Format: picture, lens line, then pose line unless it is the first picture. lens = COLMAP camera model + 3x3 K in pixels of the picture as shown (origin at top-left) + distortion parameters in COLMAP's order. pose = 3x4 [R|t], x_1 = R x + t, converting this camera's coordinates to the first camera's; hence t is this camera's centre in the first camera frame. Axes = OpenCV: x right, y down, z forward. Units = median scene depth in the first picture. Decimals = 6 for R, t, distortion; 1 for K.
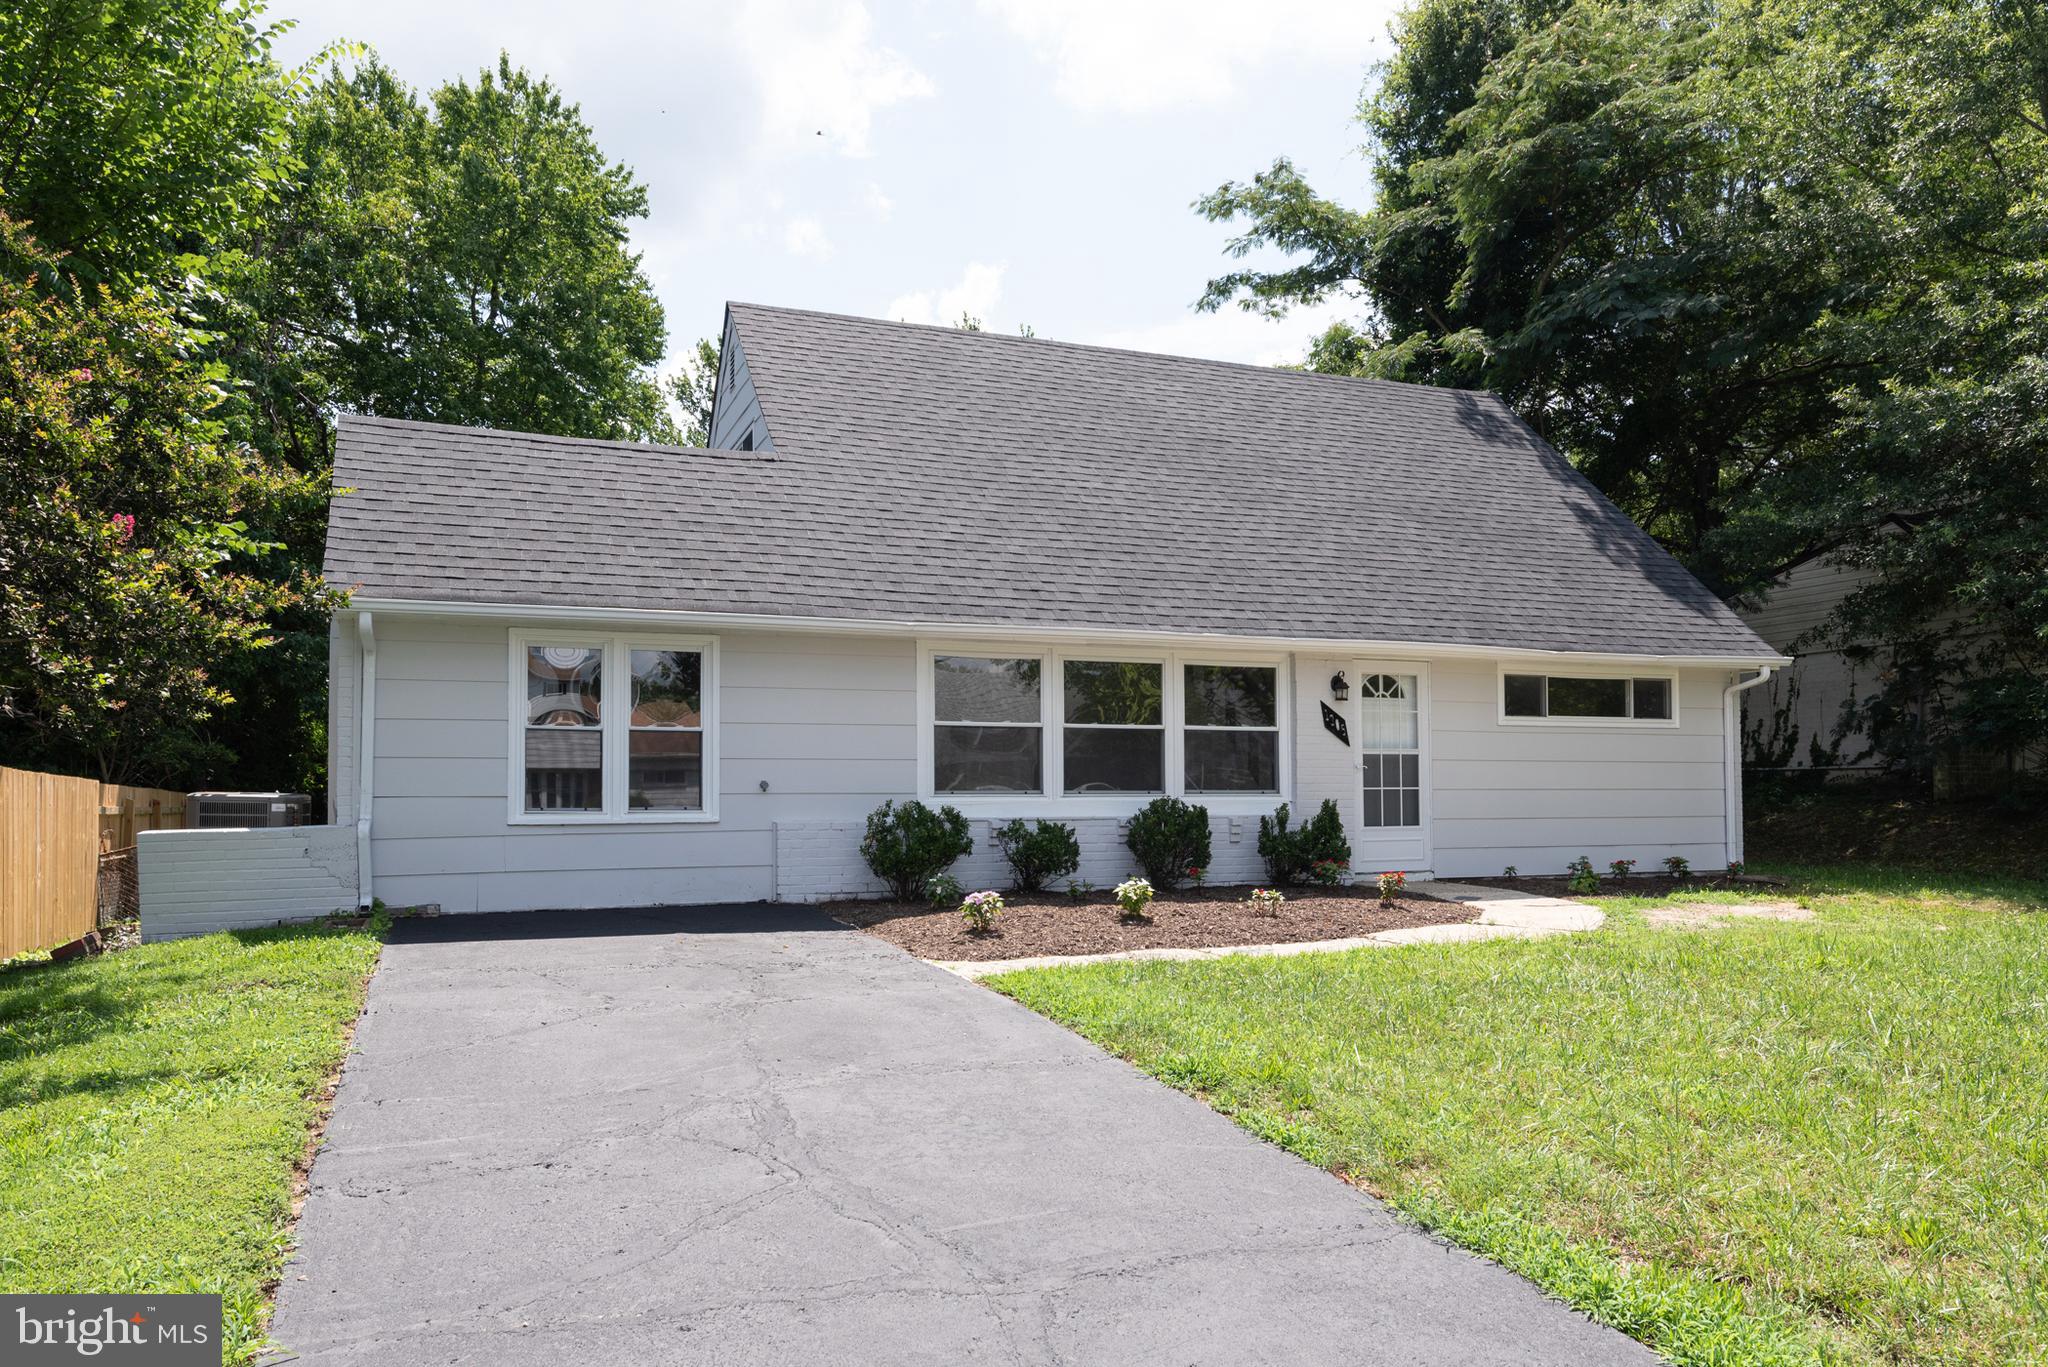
lens RADIAL K [[1580.1, 0, 1118.3], [0, 1580.1, 728.5], [0, 0, 1]] dist [-0.000167, -0.007065]
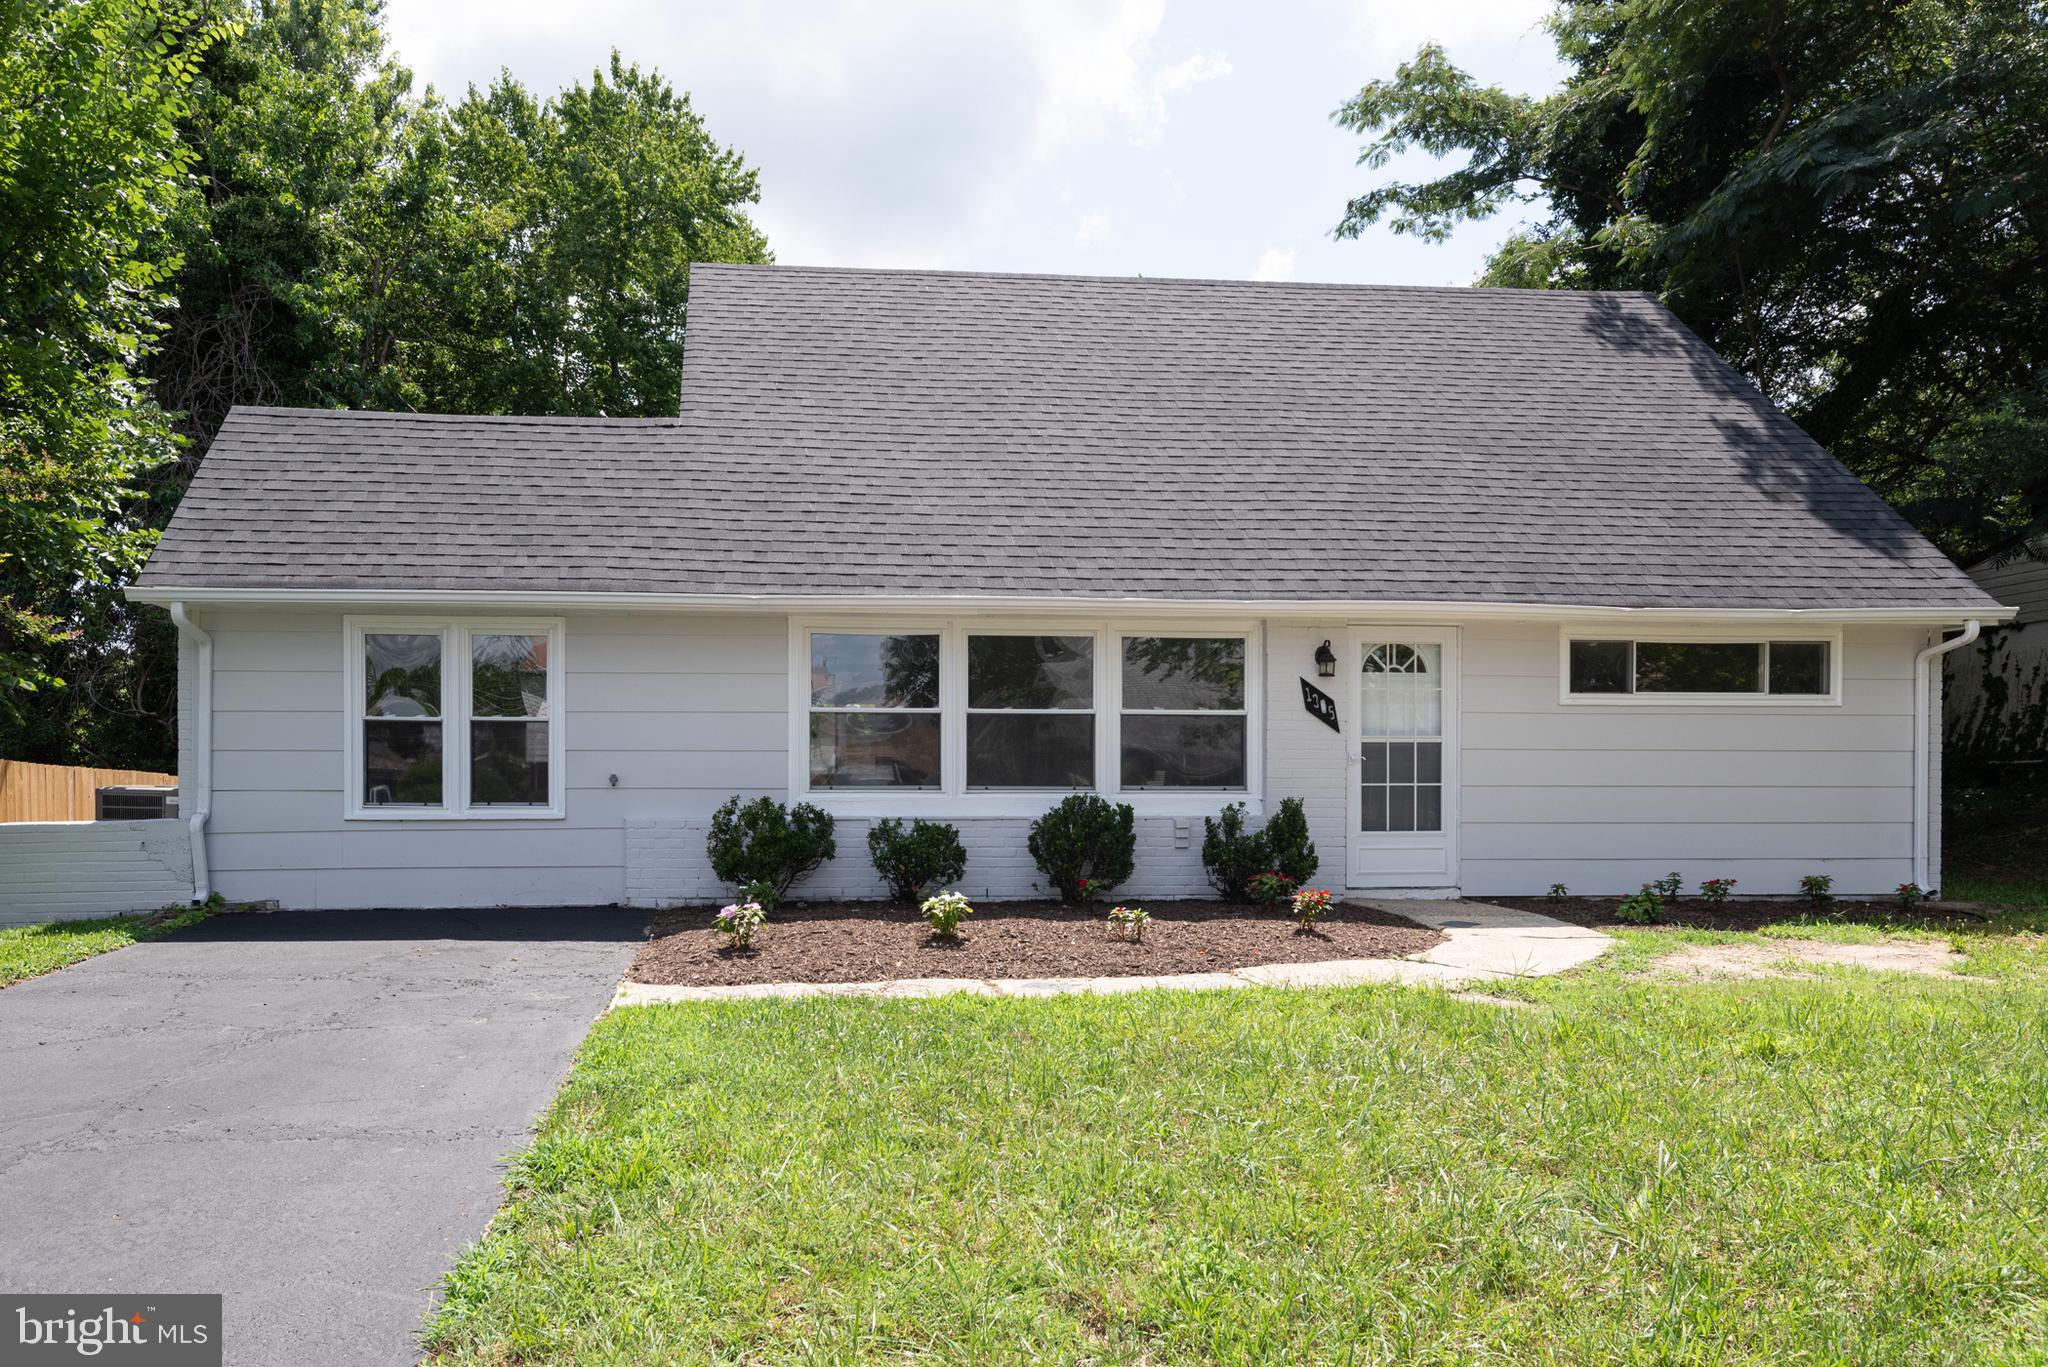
lens RADIAL K [[1589.9, 0, 868.7], [0, 1589.9, 796.4], [0, 0, 1]] dist [-0.001513, -0.001762]
pose [[0.947168, 0.005013, -0.320699, 0.181251], [0.009850, 0.998952, 0.044707, 0.005066], [0.320587, -0.045504, 0.946126, 0.147141]]
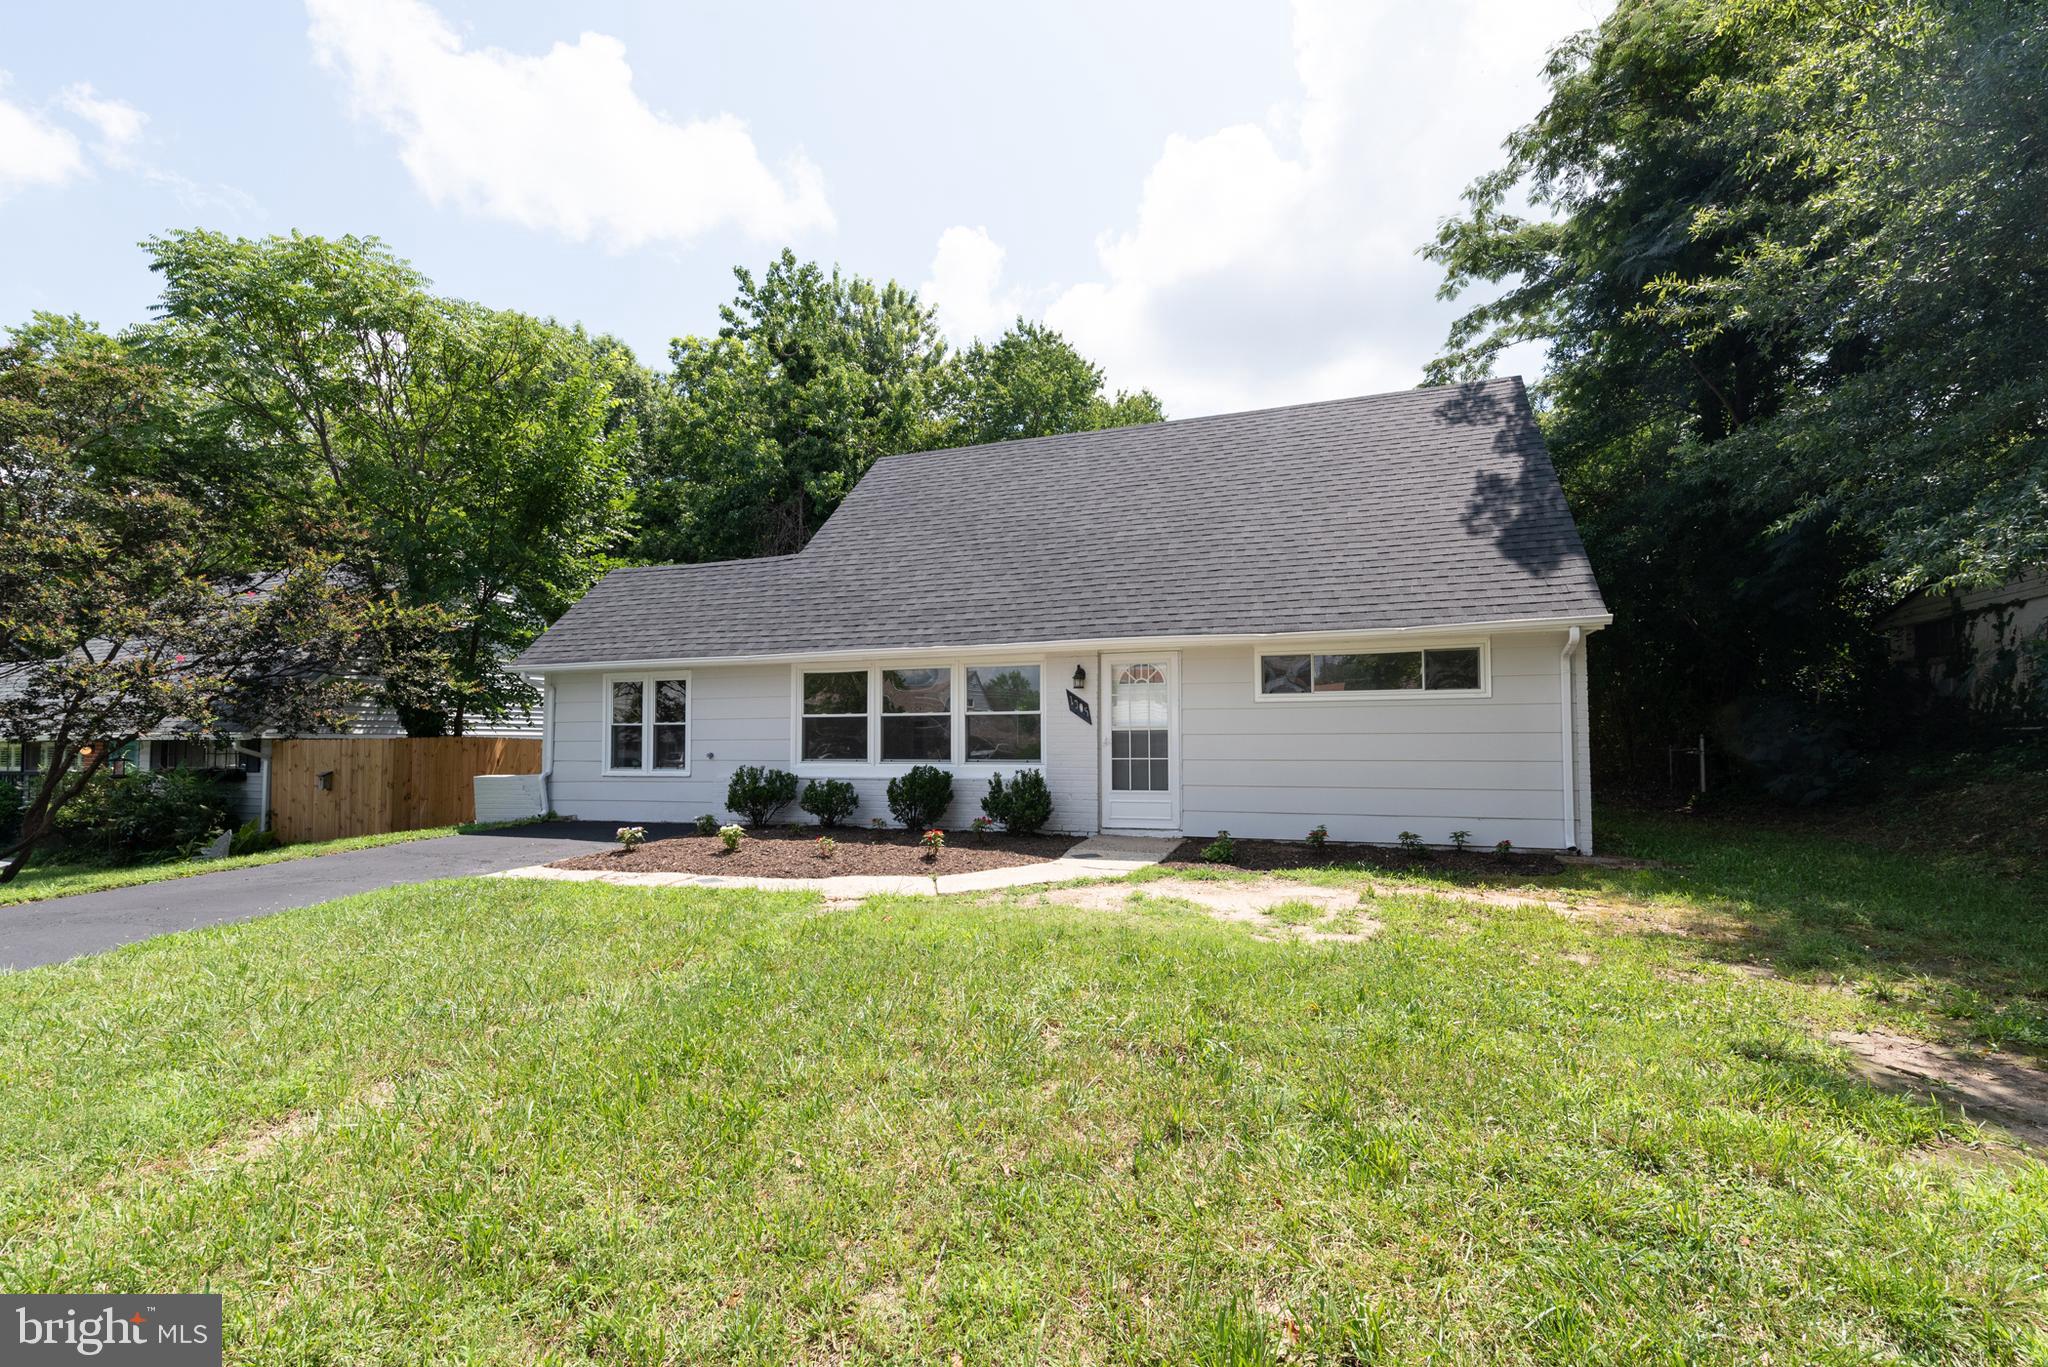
lens RADIAL K [[1079.6, 0, 1024.0], [0, 1079.6, 683.5], [0, 0, 1]] dist [-0.002636, -0.000564]
pose [[0.668314, -0.044201, -0.742565, 0.749723], [0.028864, 0.999022, -0.033489, 0.005796], [0.743319, 0.000948, 0.668936, 0.398539]]
